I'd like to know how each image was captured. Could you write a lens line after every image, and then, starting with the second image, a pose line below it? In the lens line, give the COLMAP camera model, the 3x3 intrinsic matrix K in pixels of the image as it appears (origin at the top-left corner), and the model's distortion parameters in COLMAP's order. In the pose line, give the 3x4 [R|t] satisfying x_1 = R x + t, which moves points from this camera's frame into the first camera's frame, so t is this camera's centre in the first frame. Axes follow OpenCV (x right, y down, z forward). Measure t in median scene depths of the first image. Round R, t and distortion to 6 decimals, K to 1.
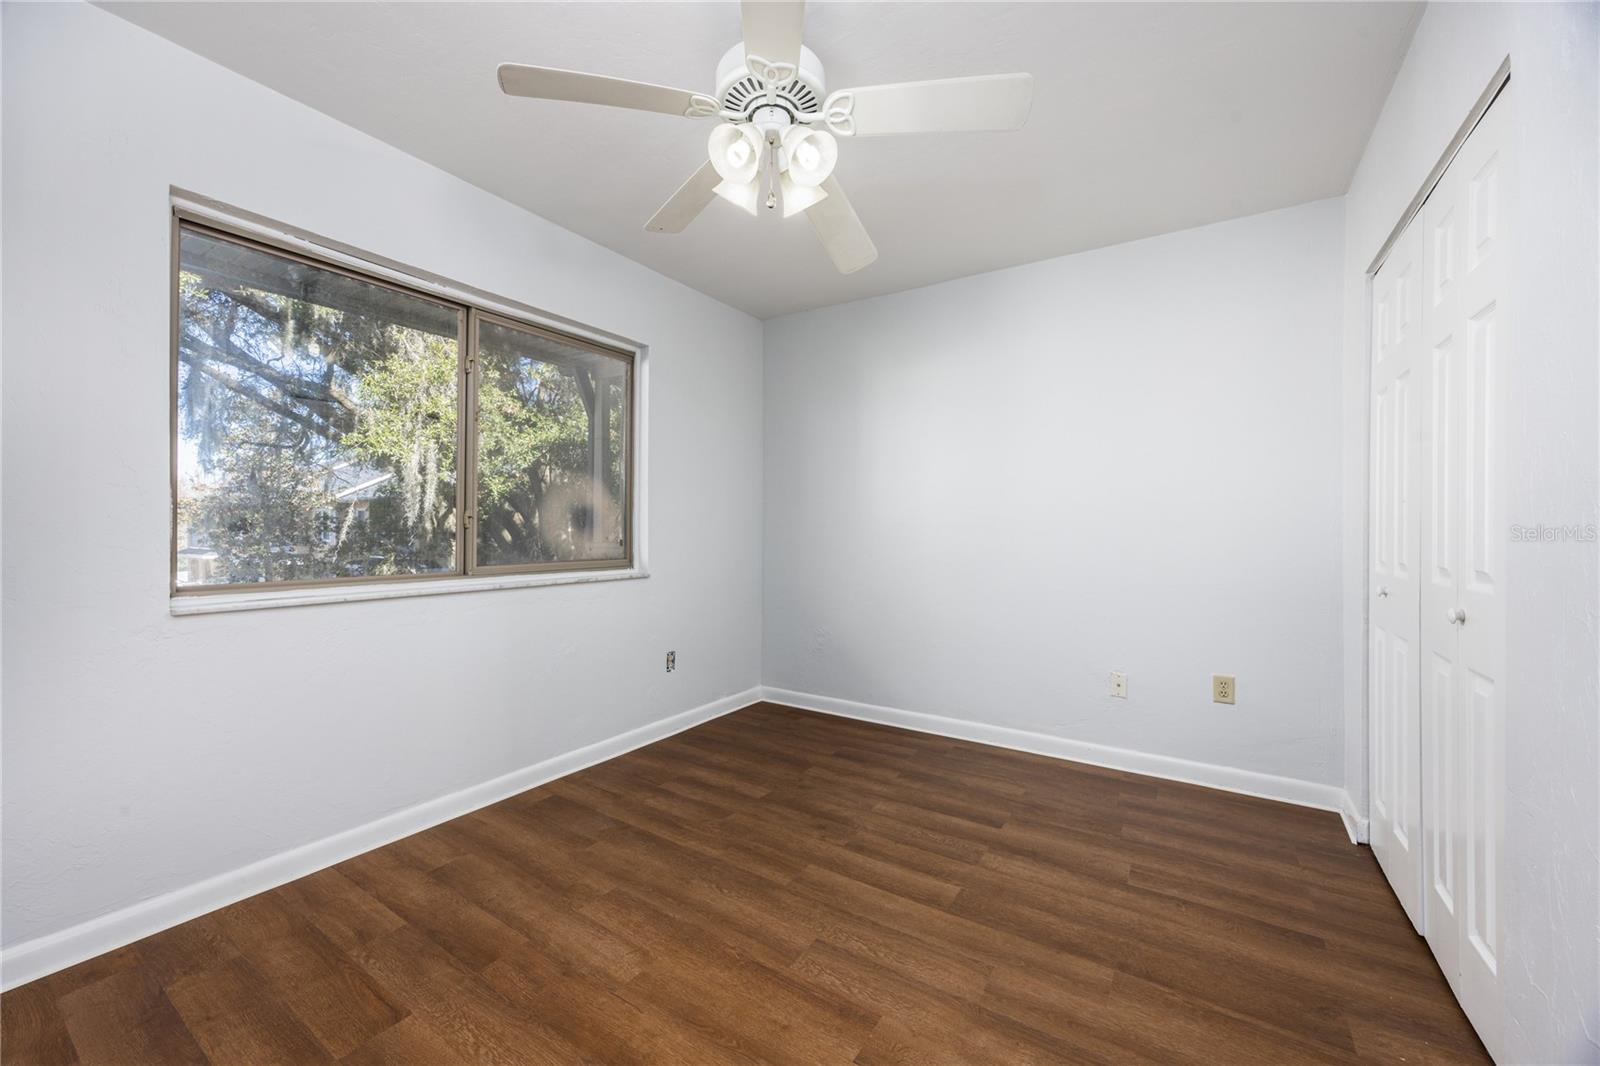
lens RADIAL K [[624.1, 0, 796.7], [0, 624.1, 528.1], [0, 0, 1]] dist [-0.002949, -0.000177]
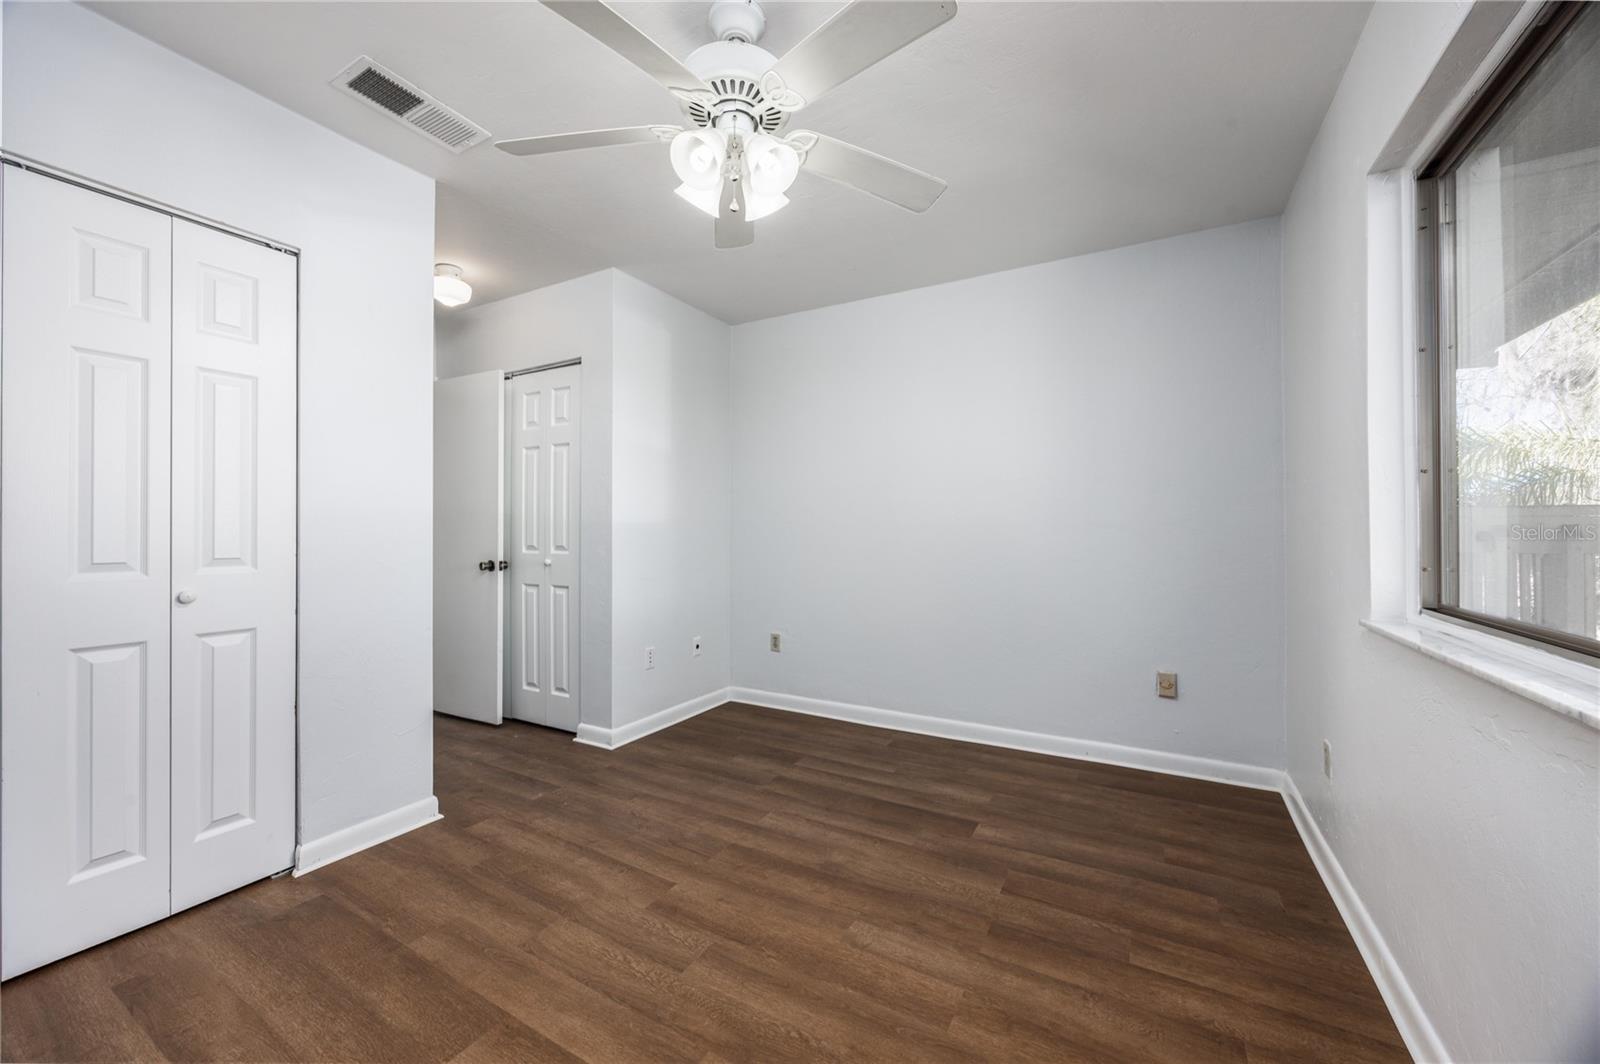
lens RADIAL K [[624.1, 0, 798.2], [0, 624.1, 528.7], [0, 0, 1]] dist [-0.002949, -0.000177]
pose [[-0.997996, -0.003561, -0.063178, -0.081787], [-0.003191, 0.999977, -0.005941, 0.003060], [0.063198, -0.005727, -0.997985, 1.973663]]
